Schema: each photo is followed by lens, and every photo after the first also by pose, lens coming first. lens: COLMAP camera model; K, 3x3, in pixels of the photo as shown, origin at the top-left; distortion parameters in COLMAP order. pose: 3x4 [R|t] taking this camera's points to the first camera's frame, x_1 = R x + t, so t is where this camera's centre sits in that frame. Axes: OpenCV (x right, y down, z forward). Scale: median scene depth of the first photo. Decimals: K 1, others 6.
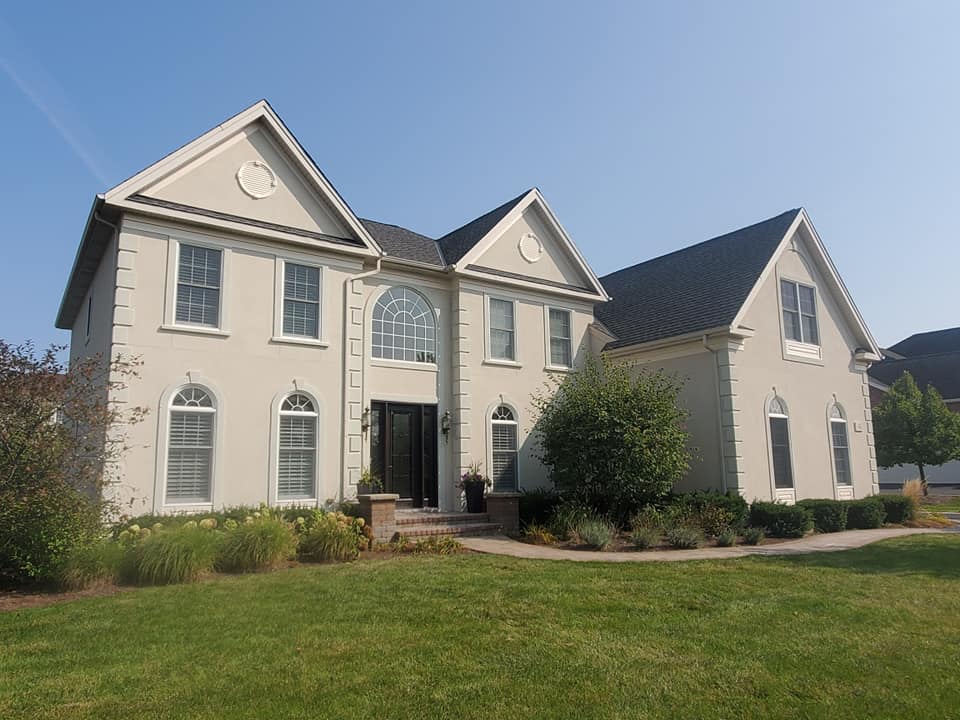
lens RADIAL K [[677.3, 0, 481.7], [0, 677.3, 361.9], [0, 0, 1]] dist [-0.019706, 0.000016]
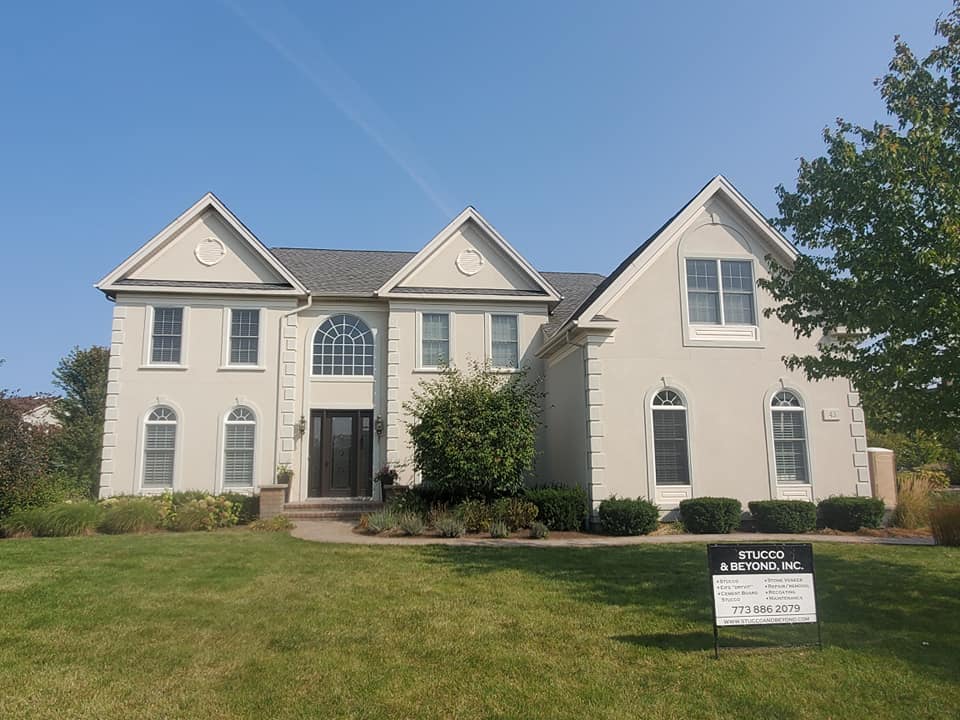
lens RADIAL K [[677.3, 0, 478.2], [0, 677.3, 357.5], [0, 0, 1]] dist [-0.019706, 0.000016]
pose [[0.875072, -0.076000, -0.477989, 0.711860], [0.075121, 0.996954, -0.020989, 0.010785], [0.478128, -0.017540, 0.878115, 0.055785]]
